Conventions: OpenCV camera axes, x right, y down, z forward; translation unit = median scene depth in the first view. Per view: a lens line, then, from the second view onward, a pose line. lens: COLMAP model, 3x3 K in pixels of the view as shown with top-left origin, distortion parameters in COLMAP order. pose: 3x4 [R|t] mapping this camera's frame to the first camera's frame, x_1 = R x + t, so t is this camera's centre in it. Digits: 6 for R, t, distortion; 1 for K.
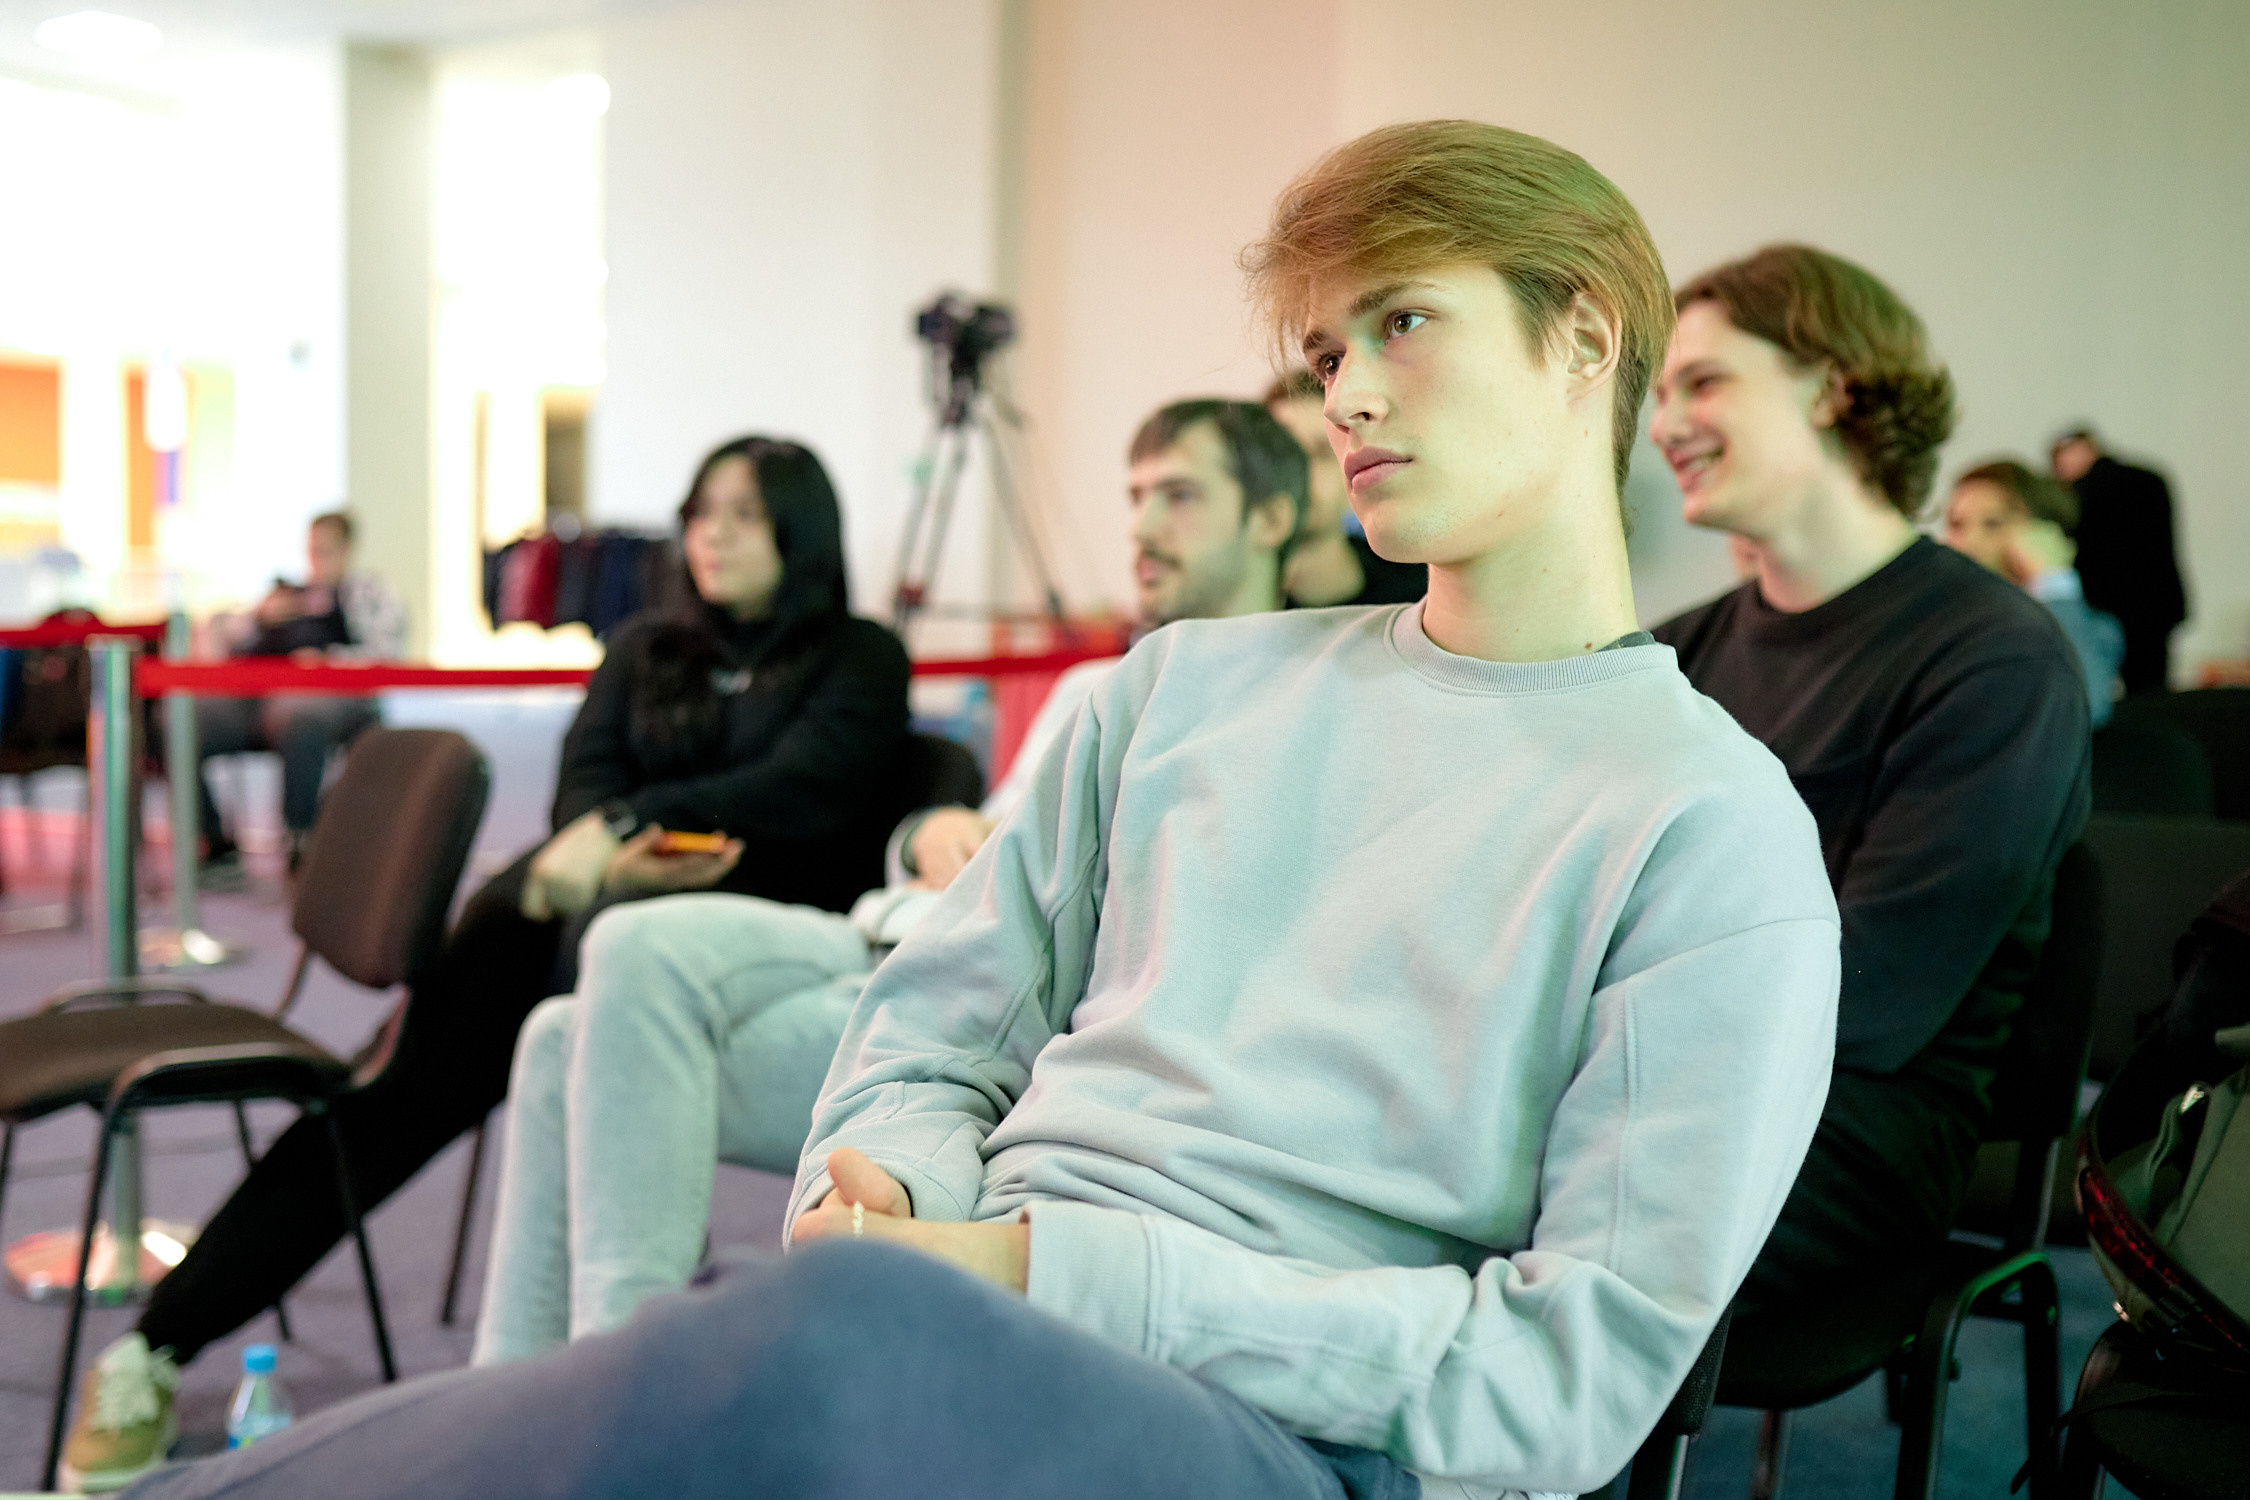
lens RADIAL K [[2336.5, 0, 968.0], [0, 2336.5, 749.2], [0, 0, 1]] dist [-0.094941, -0.044758]
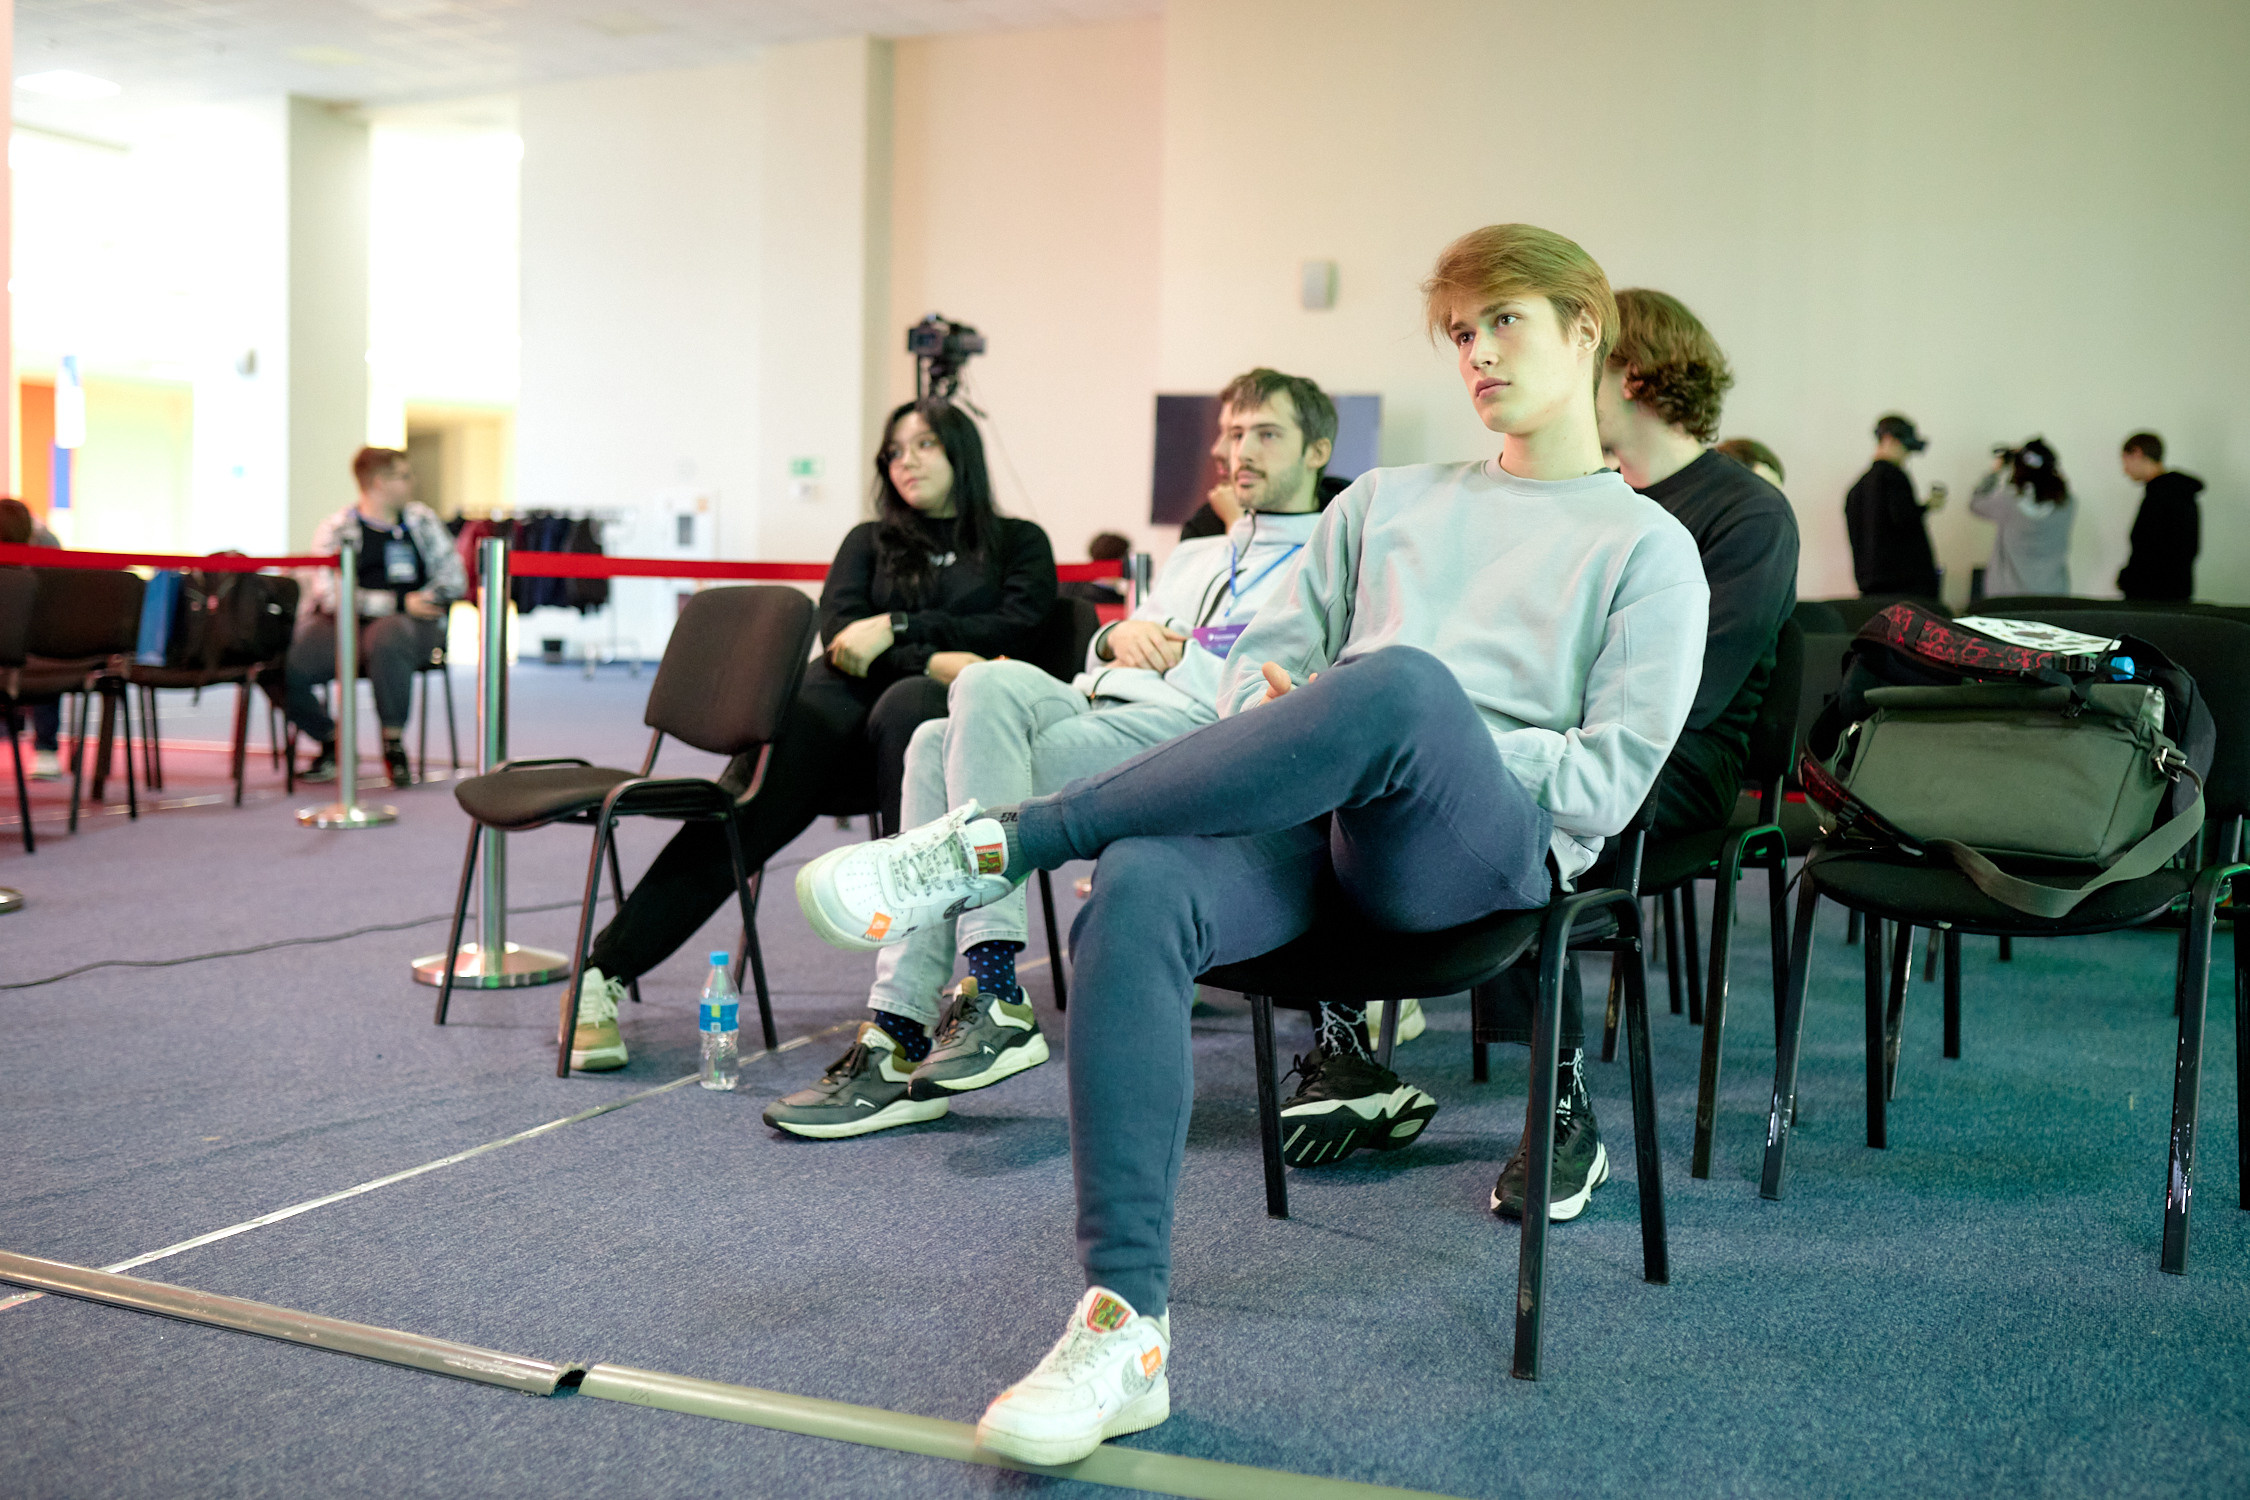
lens RADIAL K [[2229.0, 0, 1122.0], [0, 2229.0, 747.8], [0, 0, 1]] dist [-0.158359, -0.005418]
pose [[0.981711, -0.001058, 0.190374, -0.533334], [0.003523, 0.999914, -0.012612, 0.229188], [-0.190345, 0.013052, 0.981631, -0.898656]]
